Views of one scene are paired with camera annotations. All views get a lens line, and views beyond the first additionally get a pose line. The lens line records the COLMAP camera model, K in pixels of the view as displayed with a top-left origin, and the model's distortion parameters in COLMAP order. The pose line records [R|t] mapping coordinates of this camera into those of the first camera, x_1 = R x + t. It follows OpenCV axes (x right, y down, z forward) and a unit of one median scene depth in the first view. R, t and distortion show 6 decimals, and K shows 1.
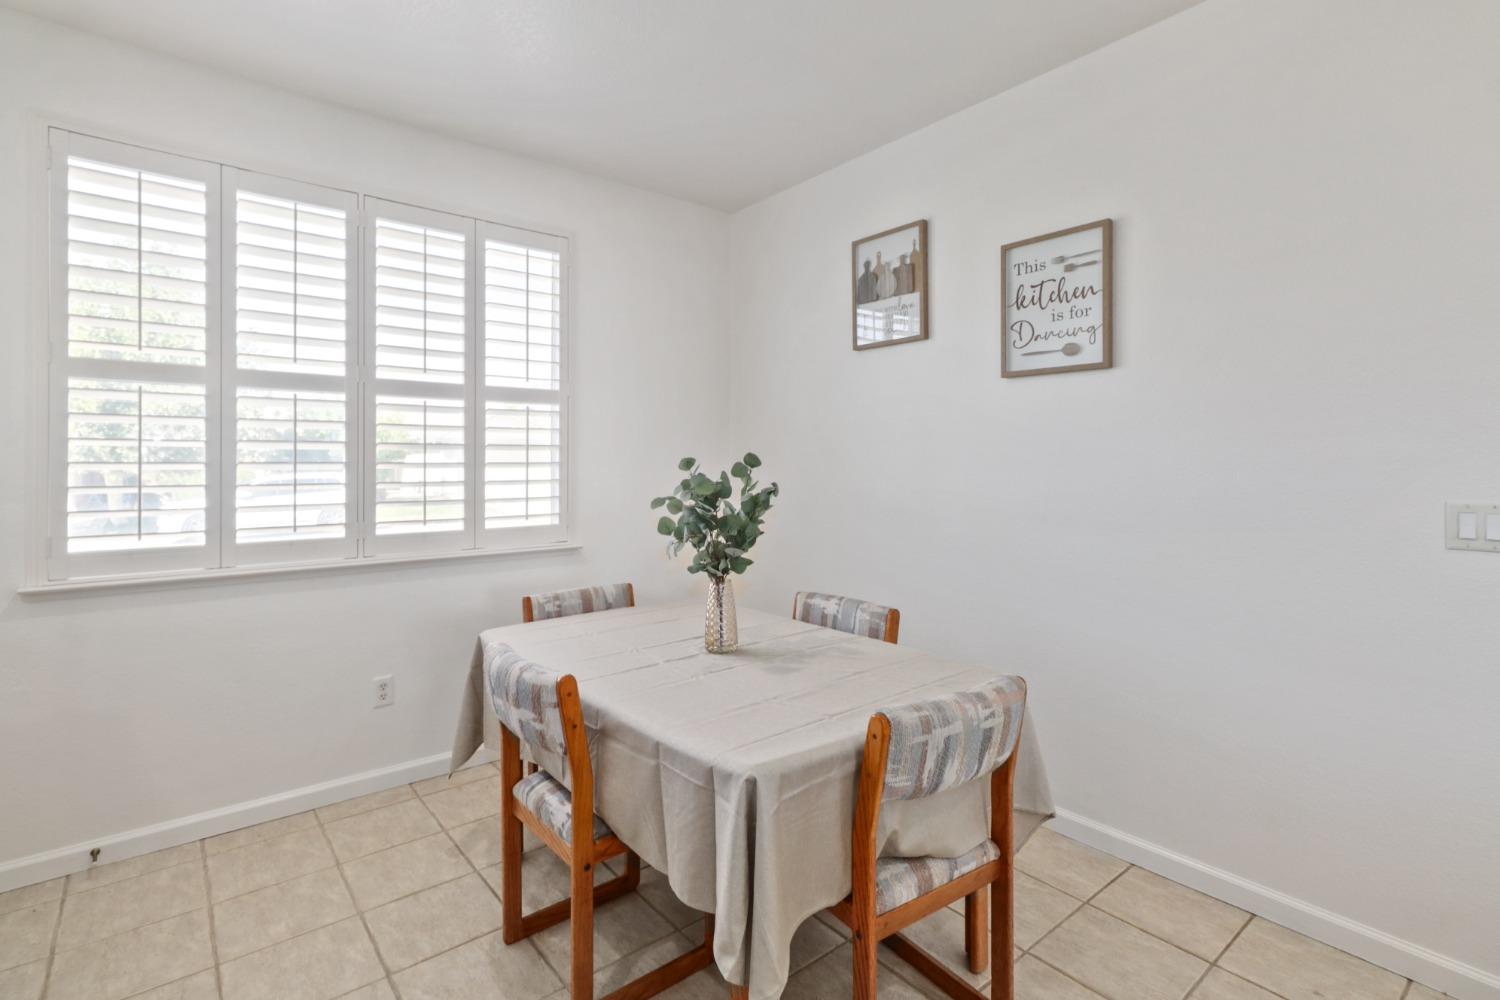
lens RADIAL K [[713.8, 0, 763.2], [0, 713.8, 473.0], [0, 0, 1]] dist [0.000305, 0.000044]
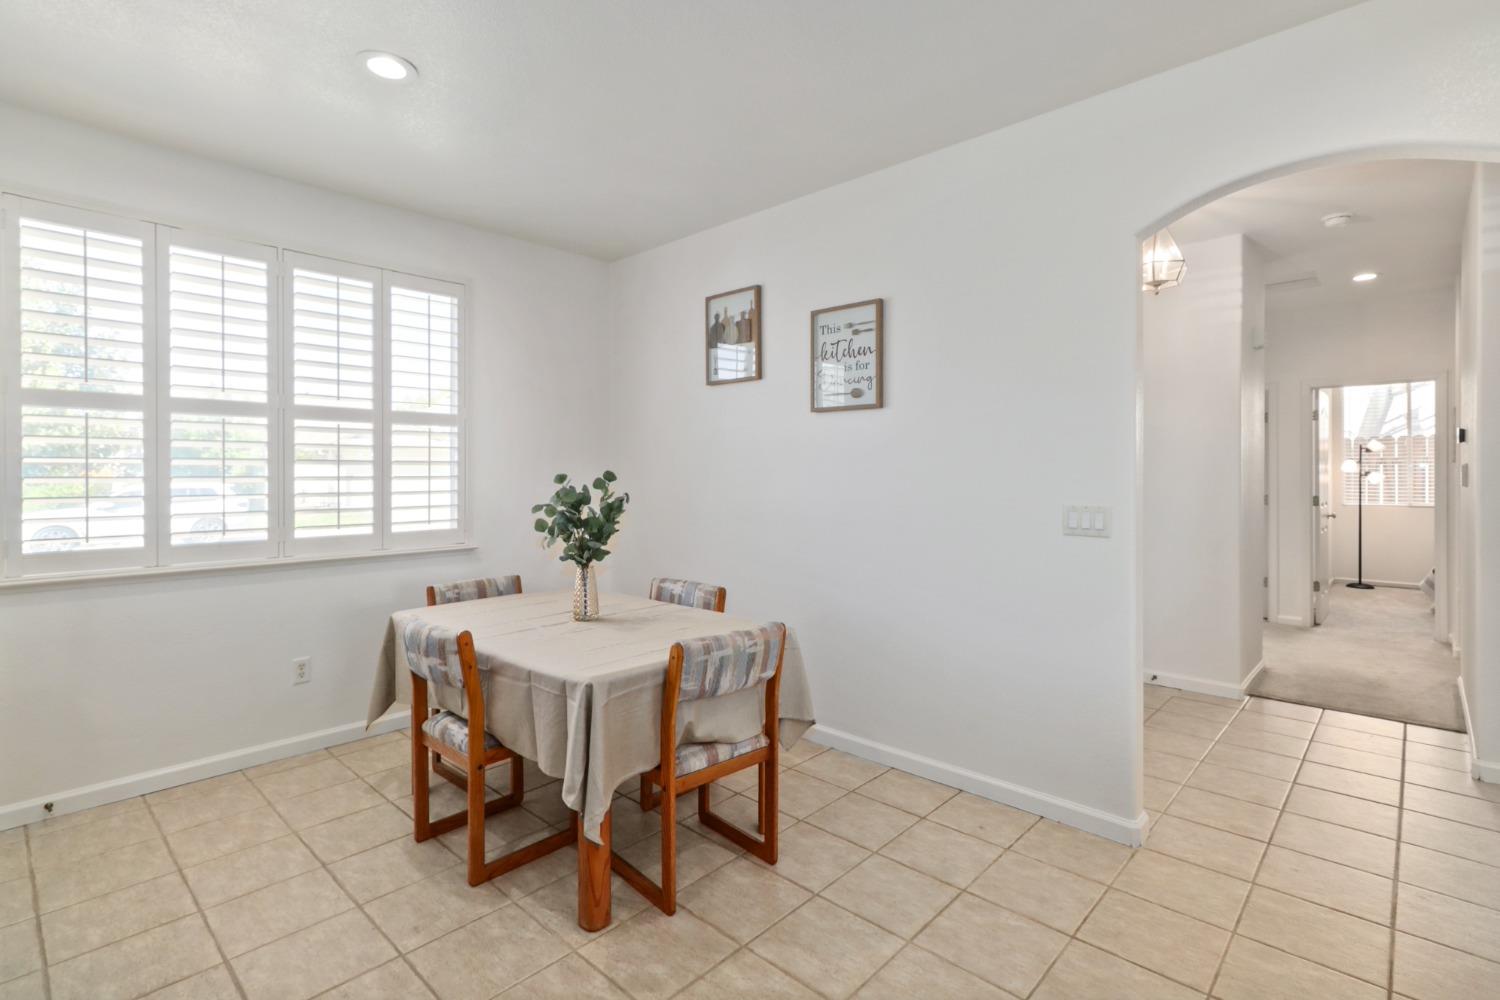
lens RADIAL K [[707.2, 0, 762.2], [0, 707.2, 483.3], [0, 0, 1]] dist [0.000986, 0.000488]
pose [[0.991521, -0.001201, 0.129944, 0.083895], [0.000850, 0.999996, 0.002757, -0.007062], [-0.129946, -0.002623, 0.991518, -0.305942]]
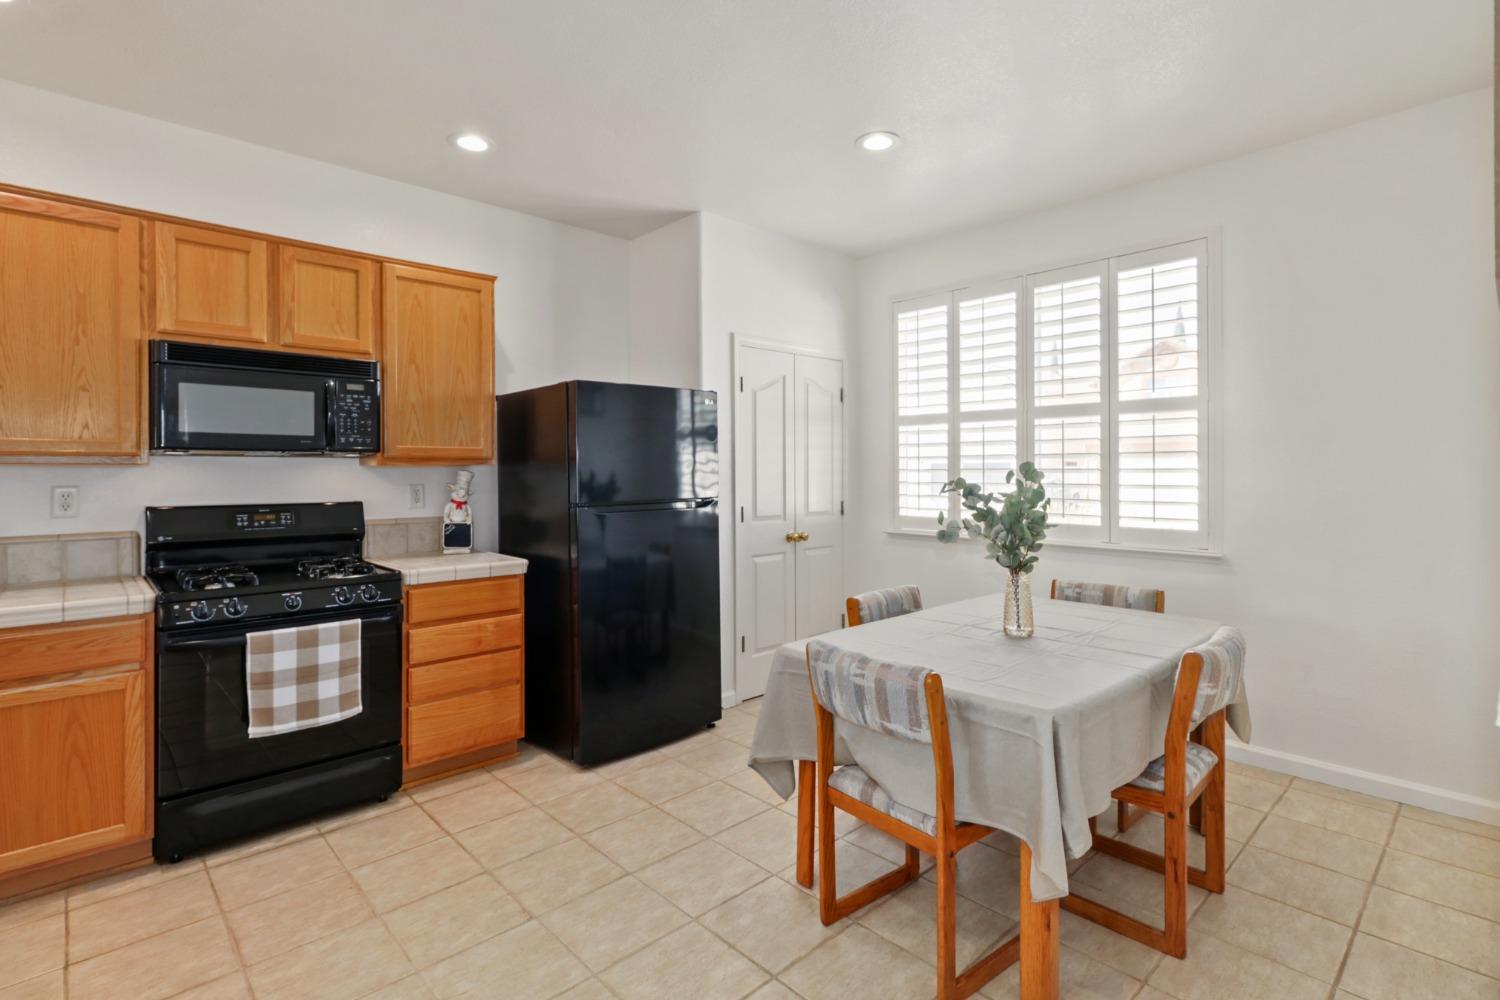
lens RADIAL K [[720.8, 0, 734.3], [0, 720.8, 467.4], [0, 0, 1]] dist [-0.000112, 0.000014]
pose [[0.046733, -0.002801, -0.998903, 0.945768], [-0.004934, 0.999983, -0.003035, -0.011839], [0.998895, 0.005070, 0.046719, 0.432781]]
